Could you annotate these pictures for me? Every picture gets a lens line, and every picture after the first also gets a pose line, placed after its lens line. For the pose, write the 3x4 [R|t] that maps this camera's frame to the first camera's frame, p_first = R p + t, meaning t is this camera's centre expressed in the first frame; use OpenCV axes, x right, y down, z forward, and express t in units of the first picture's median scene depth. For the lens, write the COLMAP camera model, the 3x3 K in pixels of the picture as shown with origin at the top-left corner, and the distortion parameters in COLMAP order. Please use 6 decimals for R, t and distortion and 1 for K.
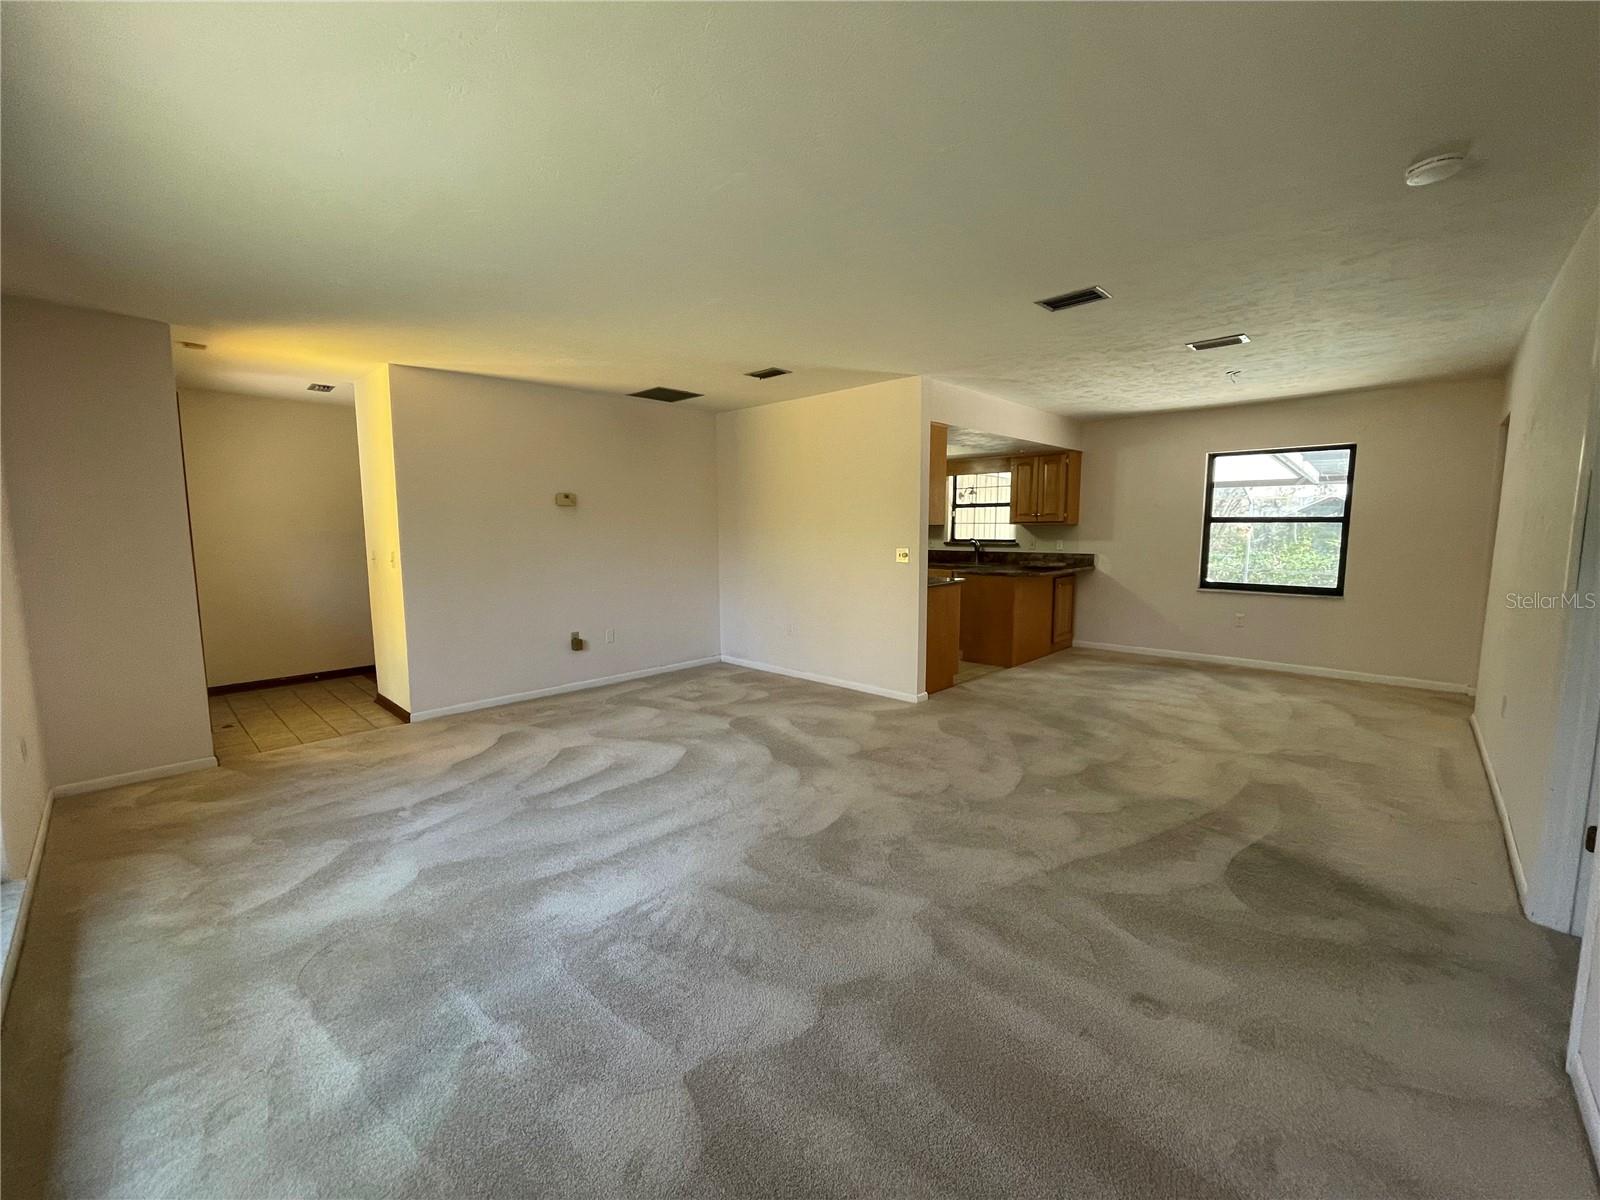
lens RADIAL K [[645.6, 0, 798.8], [0, 645.6, 597.8], [0, 0, 1]] dist [-0.001309, -0.000946]
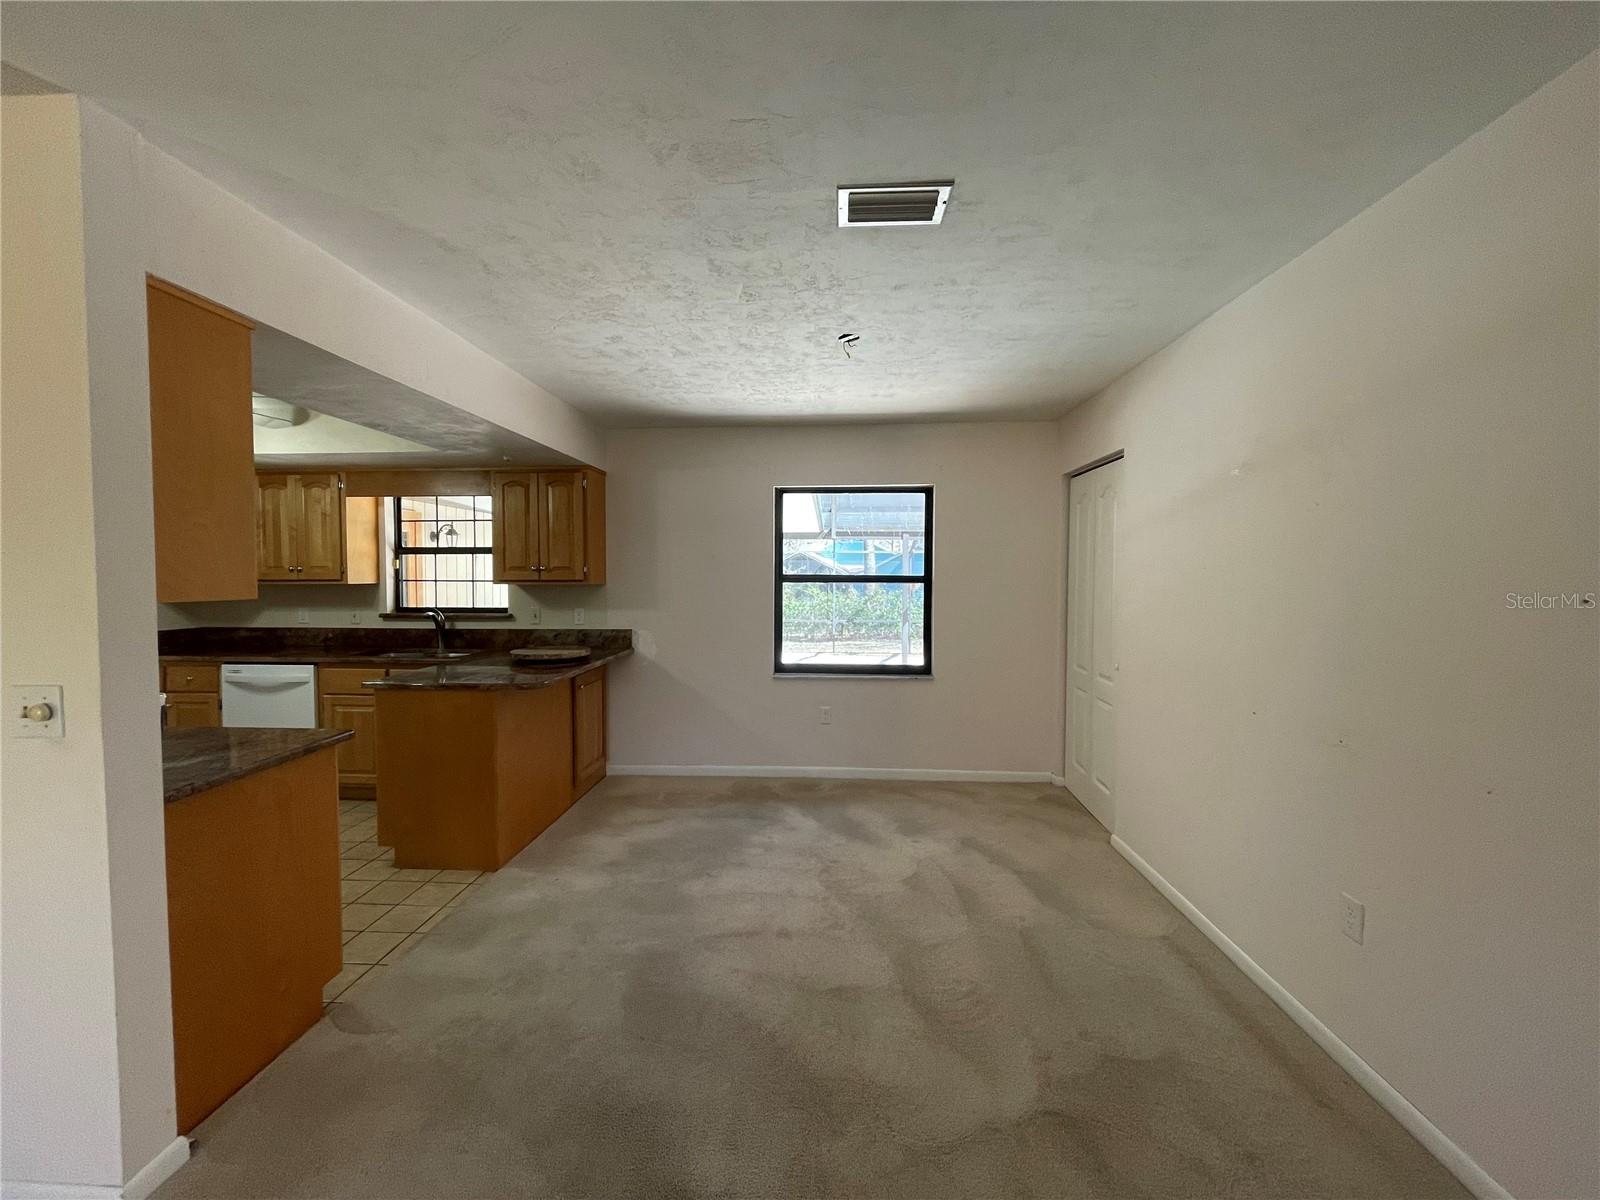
lens RADIAL K [[645.6, 0, 798.8], [0, 645.6, 597.8], [0, 0, 1]] dist [-0.001309, -0.000946]
pose [[0.760139, -0.019574, 0.649465, 0.165355], [0.068762, 0.996357, -0.050452, -0.055696], [-0.646111, 0.083009, 0.758716, 0.399083]]
